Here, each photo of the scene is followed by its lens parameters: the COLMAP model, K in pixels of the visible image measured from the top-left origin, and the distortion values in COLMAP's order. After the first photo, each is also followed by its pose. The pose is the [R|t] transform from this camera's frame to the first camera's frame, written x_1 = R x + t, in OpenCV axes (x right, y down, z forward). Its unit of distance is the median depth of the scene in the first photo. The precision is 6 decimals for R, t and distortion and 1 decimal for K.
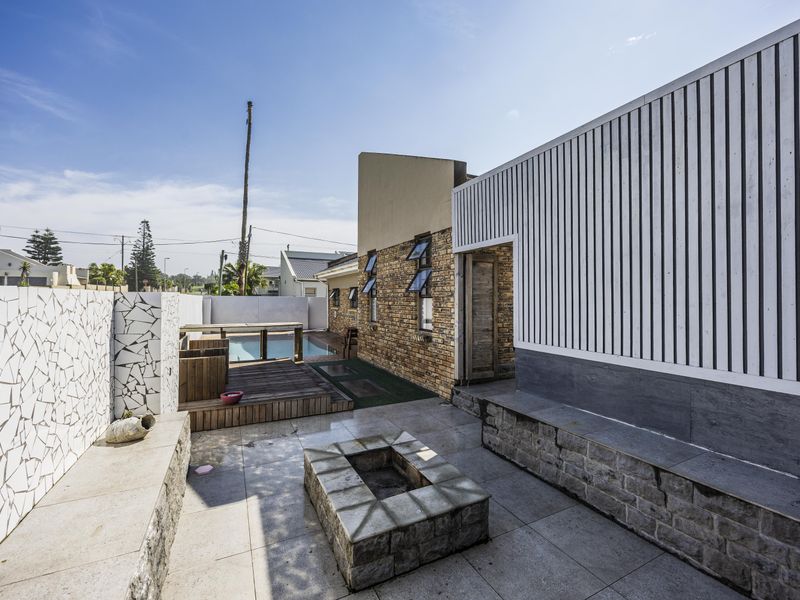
lens RADIAL K [[344.8, 0, 399.1], [0, 344.8, 296.2], [0, 0, 1]] dist [-0.001287, -0.000357]
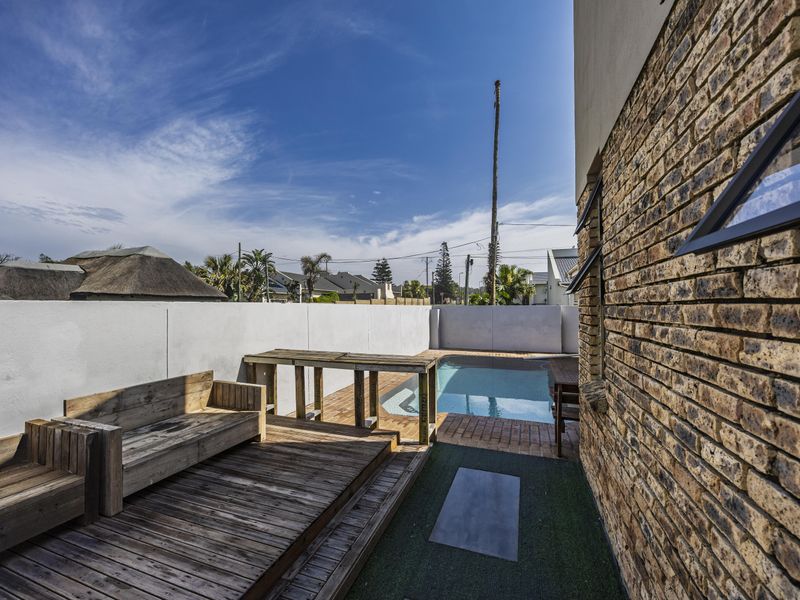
lens RADIAL K [[337.7, 0, 402.7], [0, 337.7, 311.7], [0, 0, 1]] dist [-0.000597, -0.000025]
pose [[0.684932, 0.003924, -0.728597, 0.039050], [0.008704, 0.999870, 0.013568, 0.003656], [0.728555, -0.015635, 0.684809, 0.921700]]
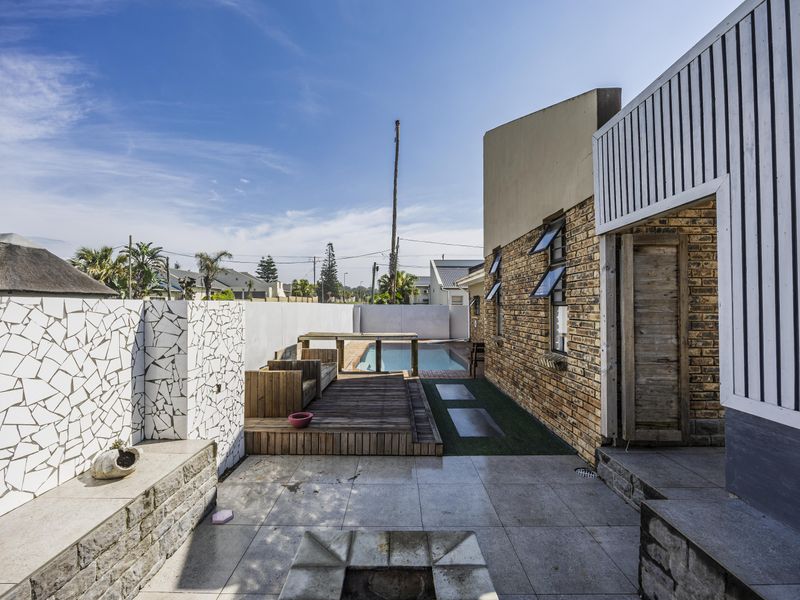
lens RADIAL K [[340.5, 0, 399.2], [0, 340.5, 302.1], [0, 0, 1]] dist [0.000055, 0.000112]
pose [[0.897476, -0.008037, -0.440990, 0.095438], [0.004849, 0.999953, -0.008357, 0.001437], [0.441037, 0.005362, 0.897473, 0.251336]]
